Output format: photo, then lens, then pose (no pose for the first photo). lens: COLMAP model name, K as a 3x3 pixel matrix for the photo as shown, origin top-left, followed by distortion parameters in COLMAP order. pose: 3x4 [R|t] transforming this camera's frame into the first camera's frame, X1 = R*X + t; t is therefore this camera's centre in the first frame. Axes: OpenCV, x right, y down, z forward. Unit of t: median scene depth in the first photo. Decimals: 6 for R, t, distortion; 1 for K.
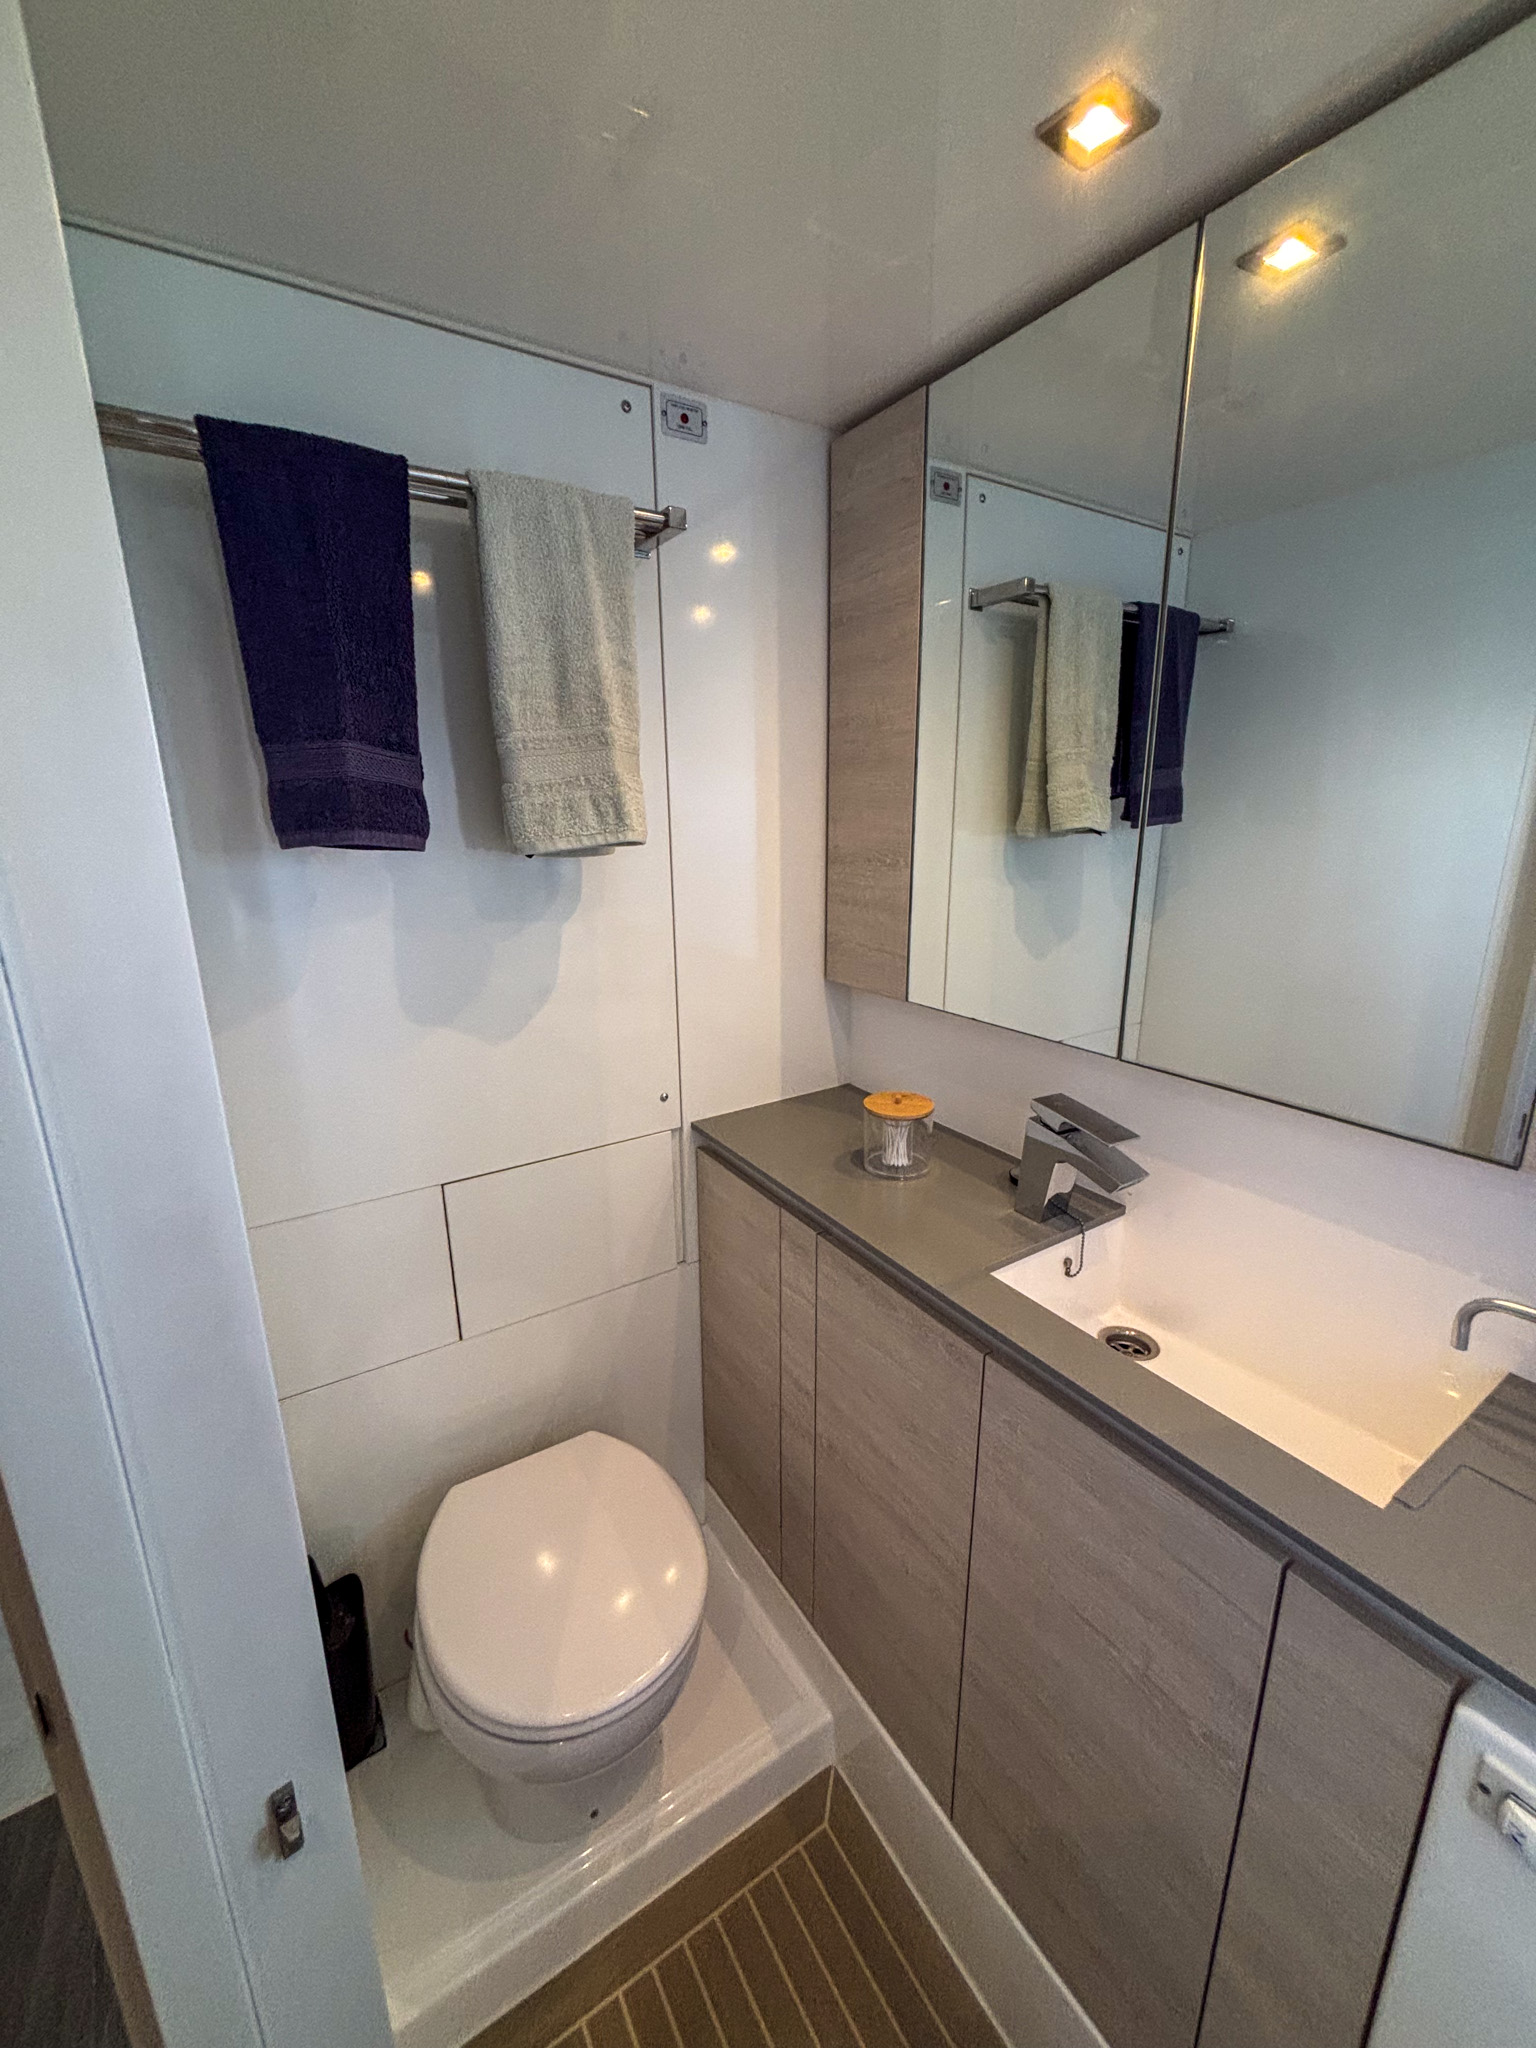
lens RADIAL K [[817.2, 0, 771.2], [0, 817.2, 1011.5], [0, 0, 1]] dist [0.001922, -0.000588]
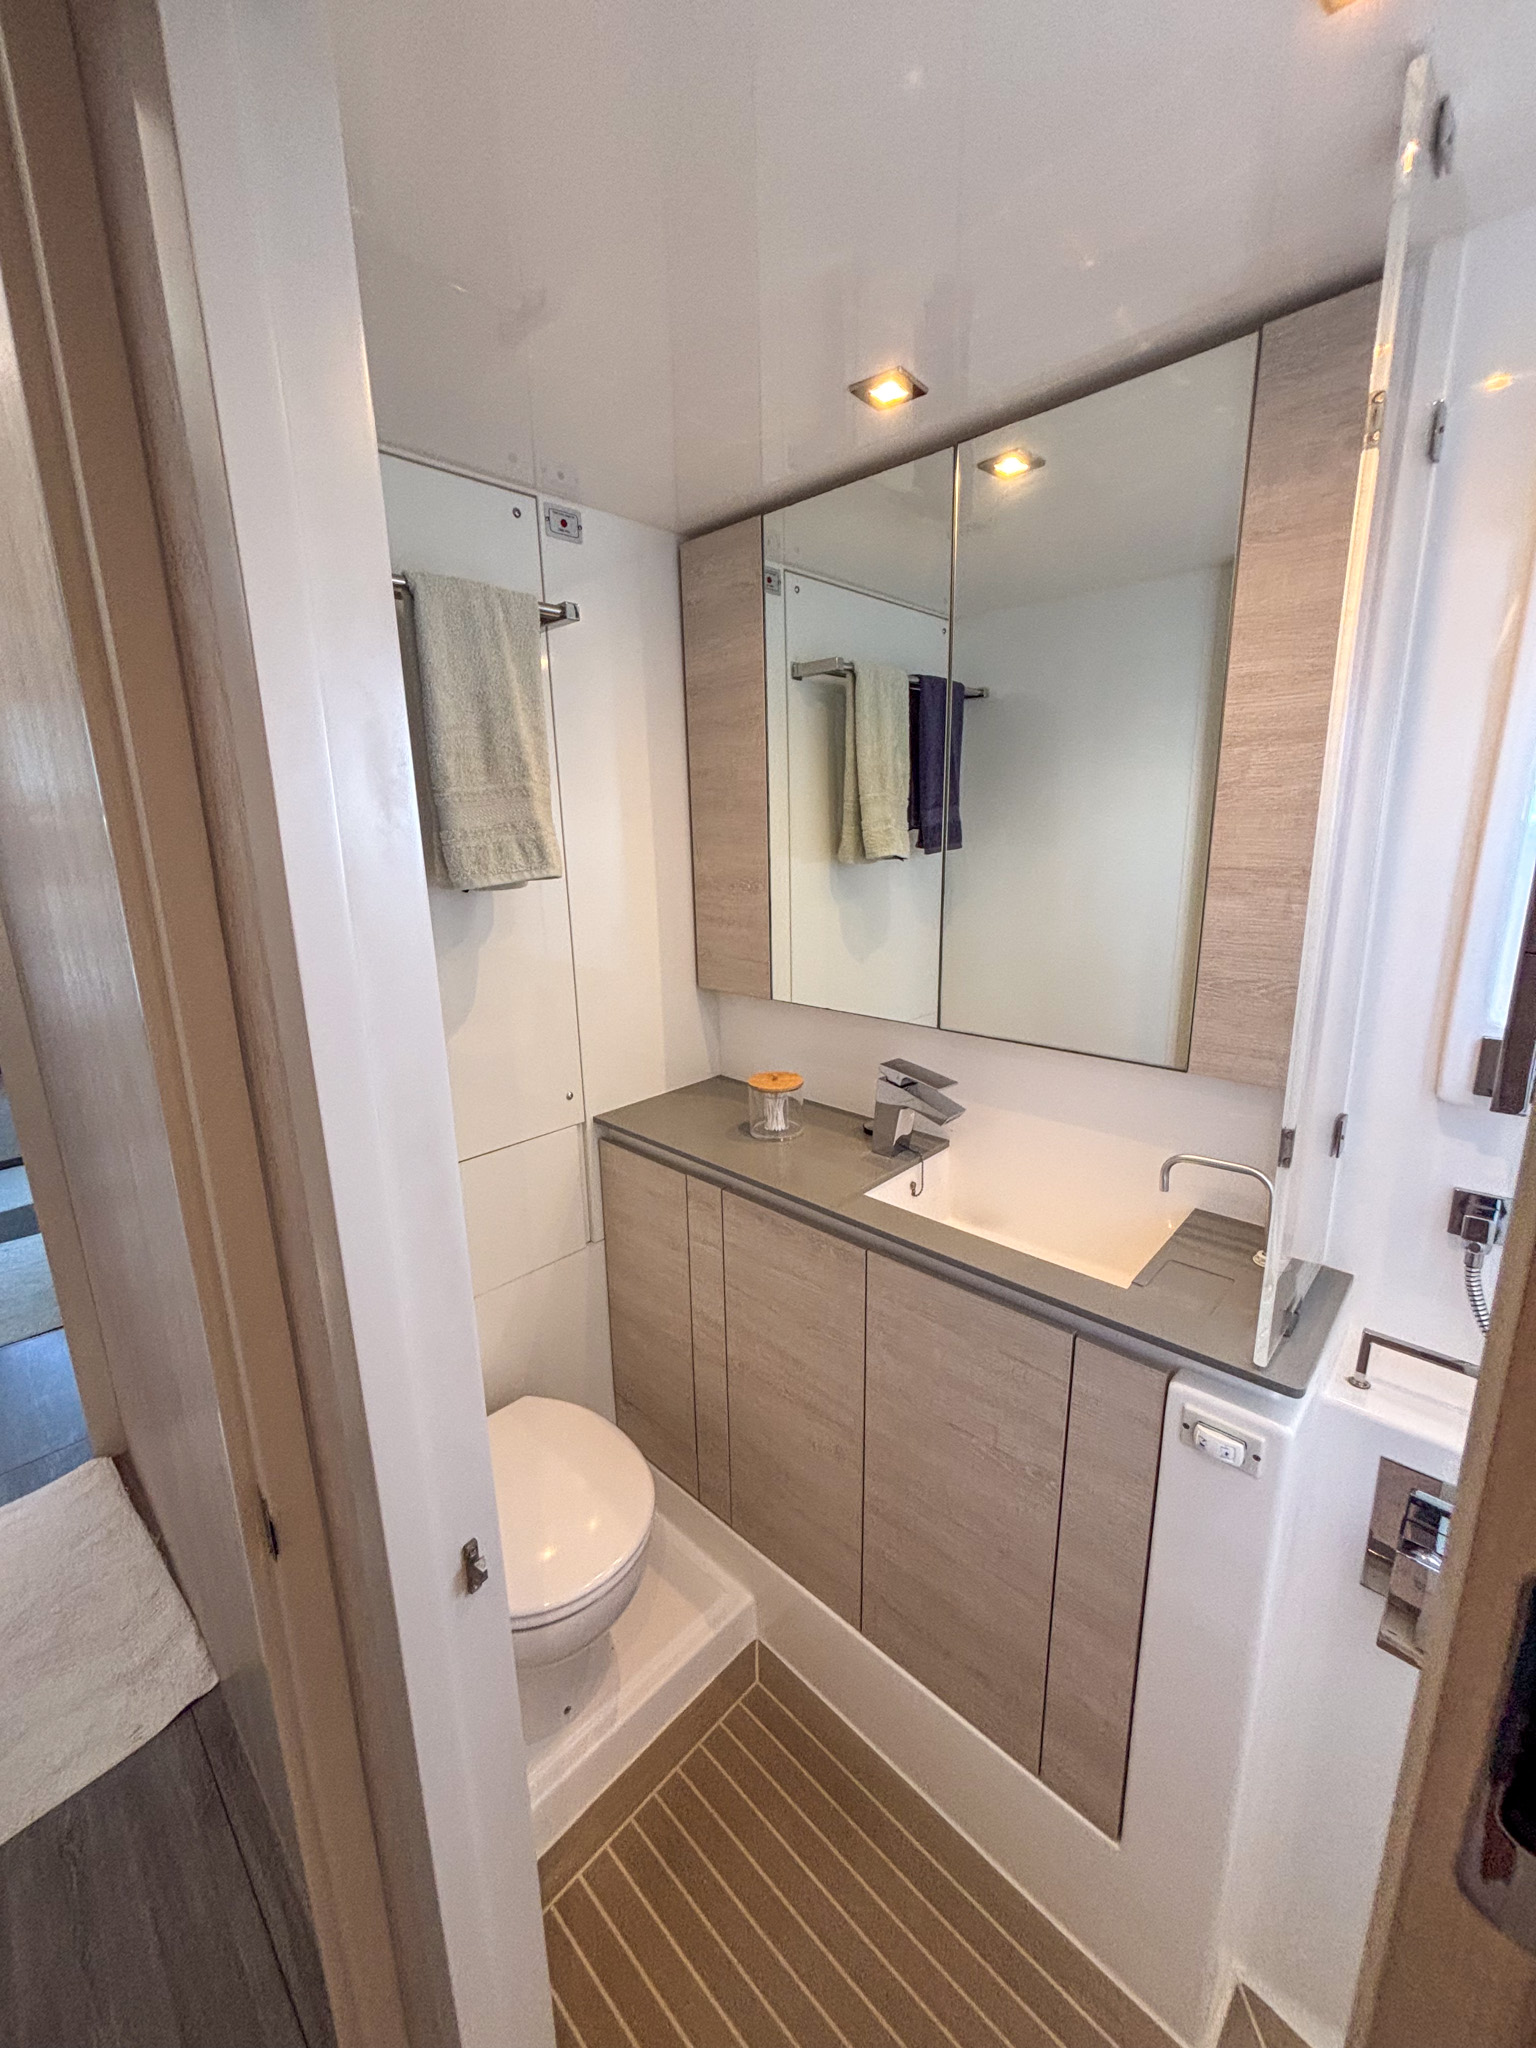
lens RADIAL K [[817.2, 0, 768.3], [0, 817.2, 1020.3], [0, 0, 1]] dist [0.001922, -0.000588]
pose [[0.970302, -0.067772, 0.232208, -0.144543], [0.071302, 0.997431, -0.006831, 0.031533], [-0.231149, 0.023185, 0.972642, -0.221288]]
